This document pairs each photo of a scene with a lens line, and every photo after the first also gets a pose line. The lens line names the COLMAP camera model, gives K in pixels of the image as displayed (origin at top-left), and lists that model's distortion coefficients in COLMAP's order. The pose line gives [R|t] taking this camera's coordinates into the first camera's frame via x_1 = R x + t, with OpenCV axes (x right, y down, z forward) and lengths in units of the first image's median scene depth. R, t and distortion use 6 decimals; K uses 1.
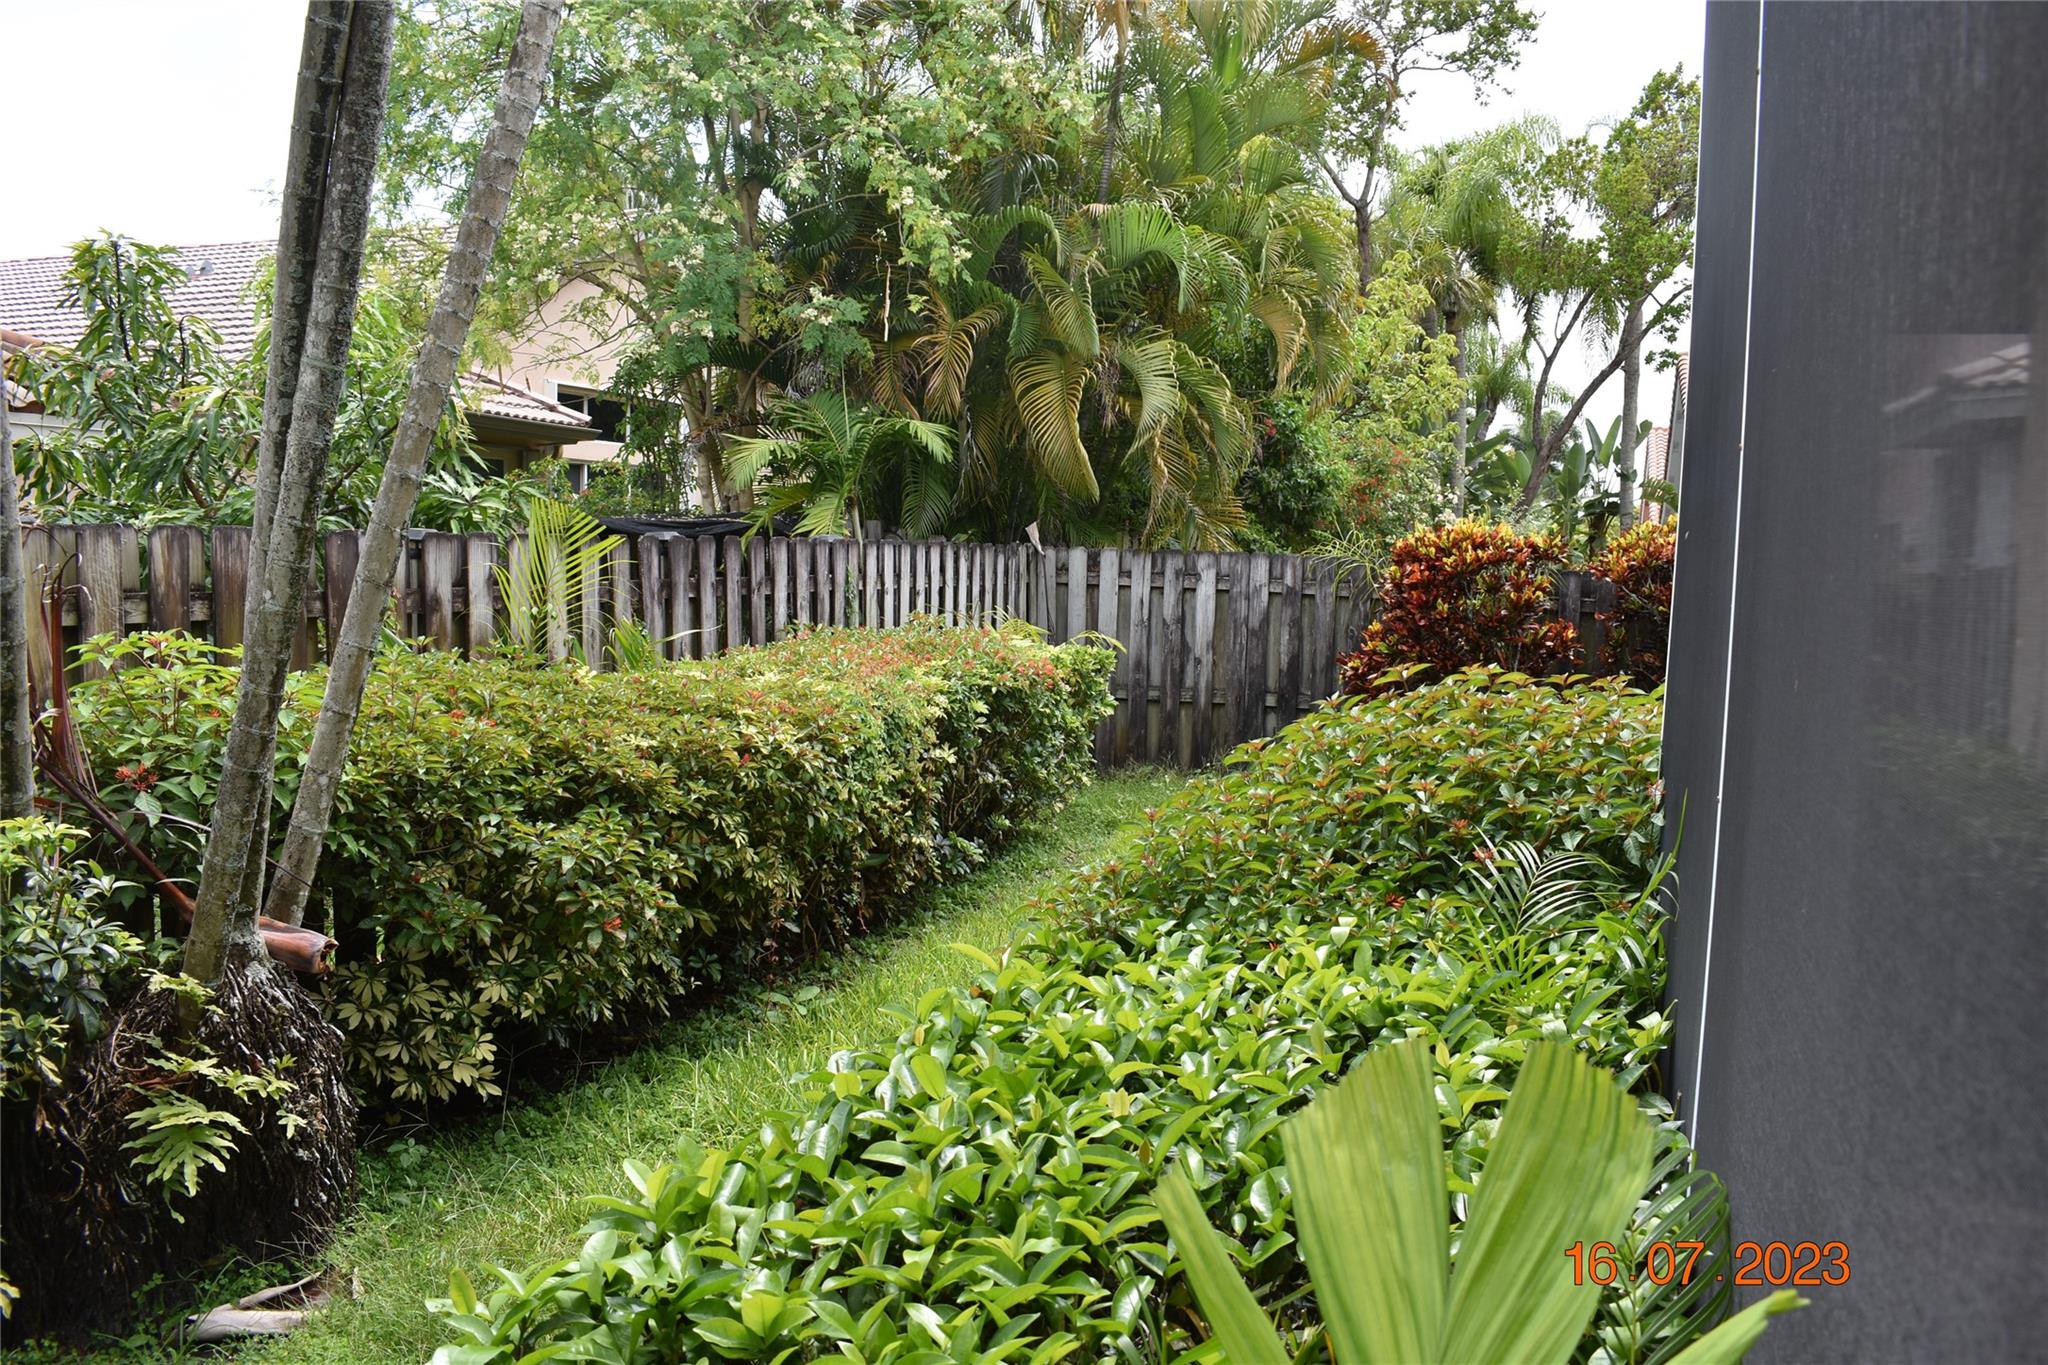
lens RADIAL K [[1620.9, 0, 1028.3], [0, 1620.9, 686.5], [0, 0, 1]] dist [-0.089927, 0.010782]
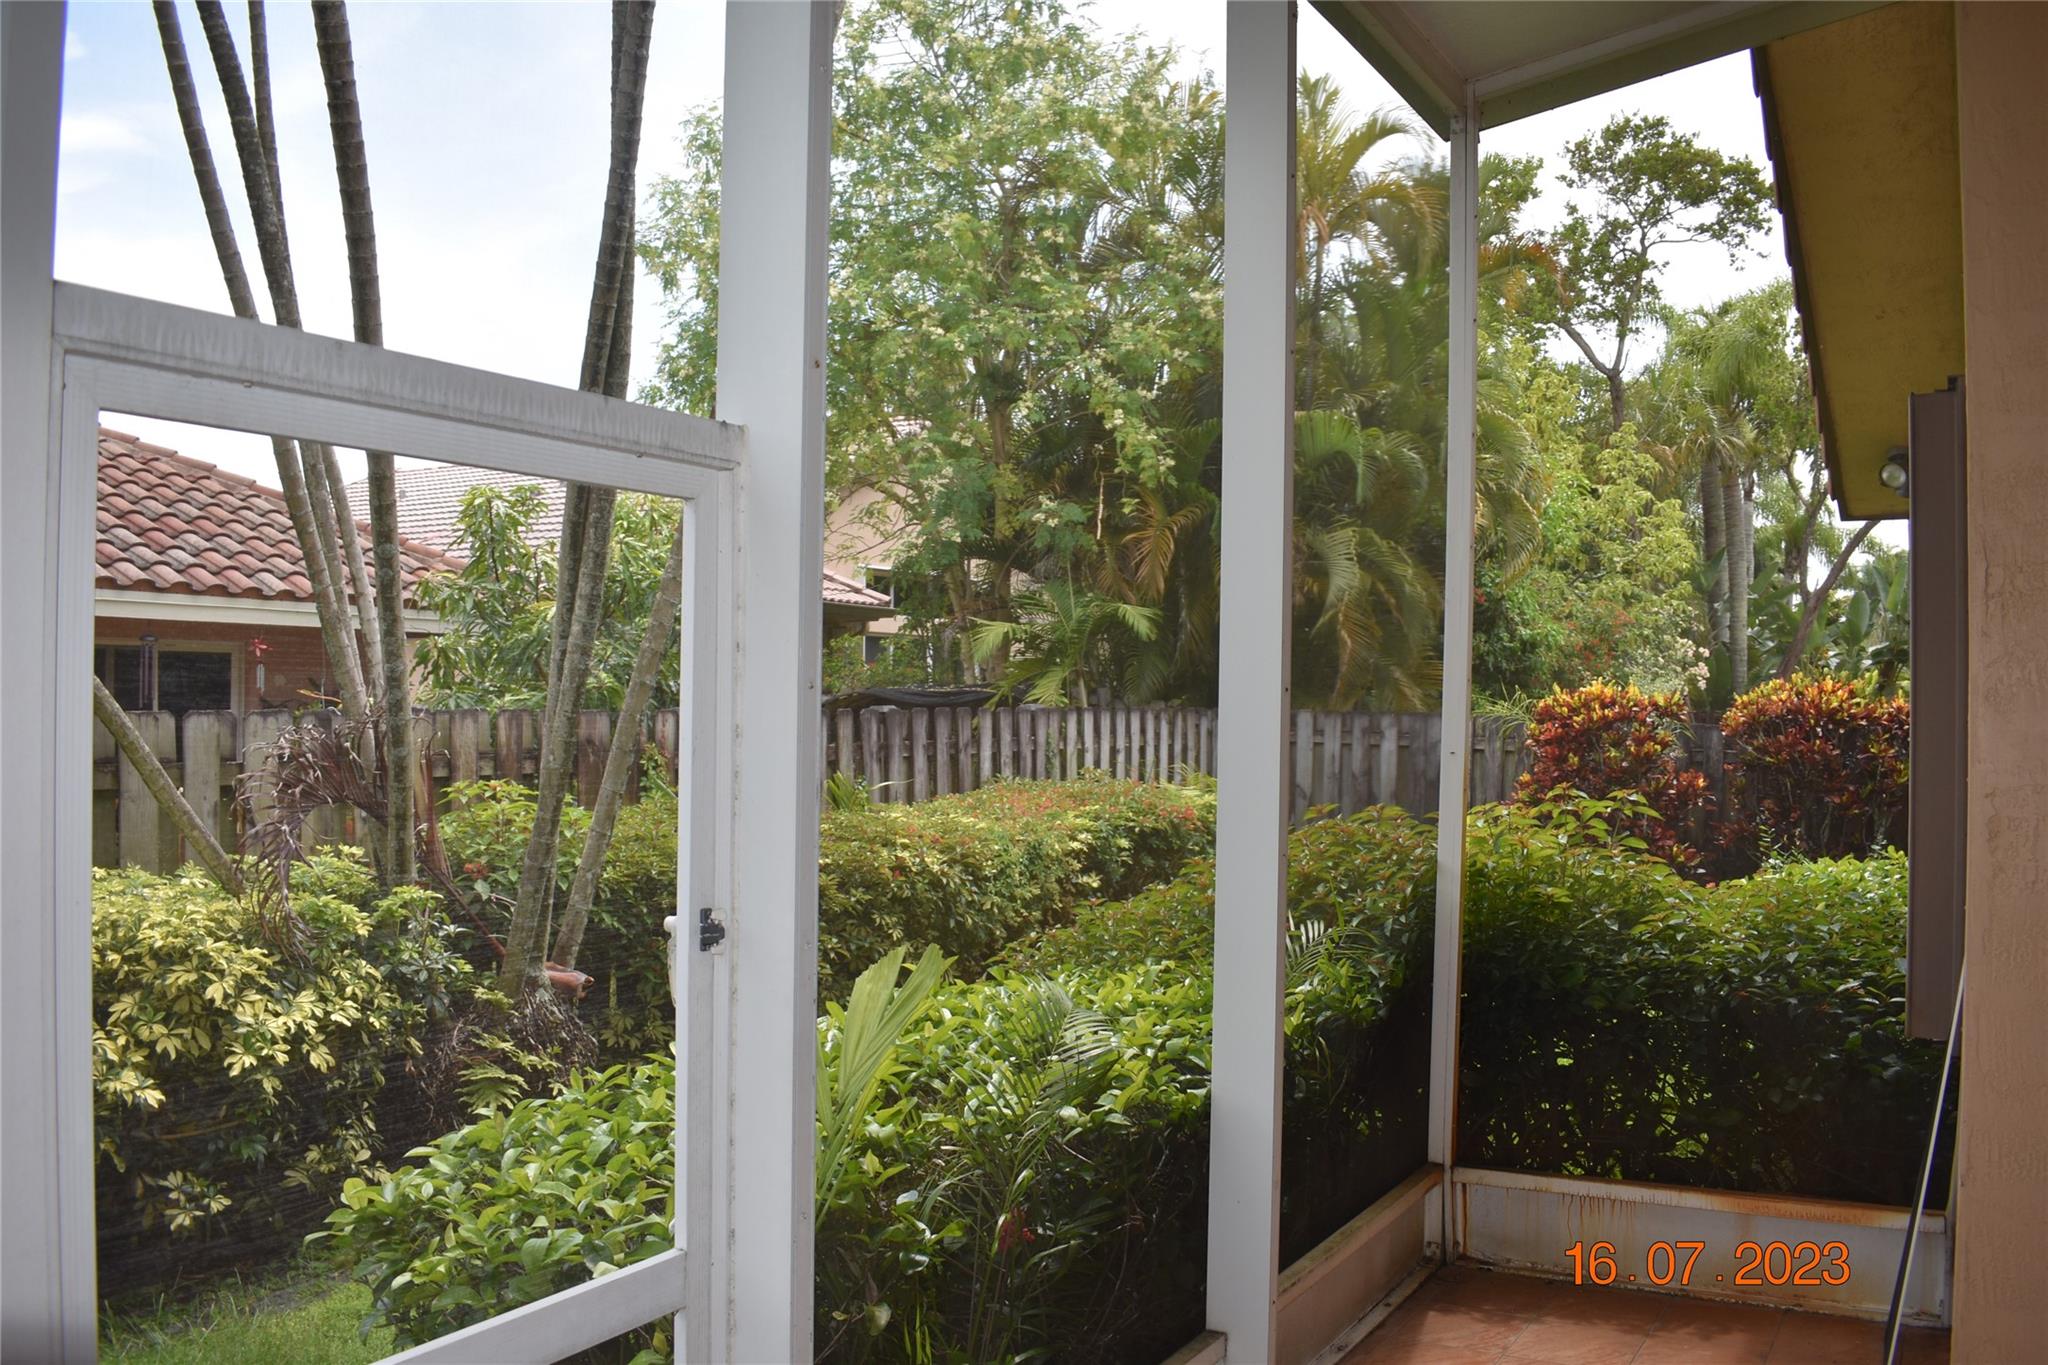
lens RADIAL K [[1620.9, 0, 1028.3], [0, 1620.9, 686.5], [0, 0, 1]] dist [-0.089927, 0.010782]
pose [[0.977378, -0.014360, -0.211012, 0.156031], [-0.005785, 0.995504, -0.094543, 0.010276], [0.211421, 0.093625, 0.972901, -0.229608]]
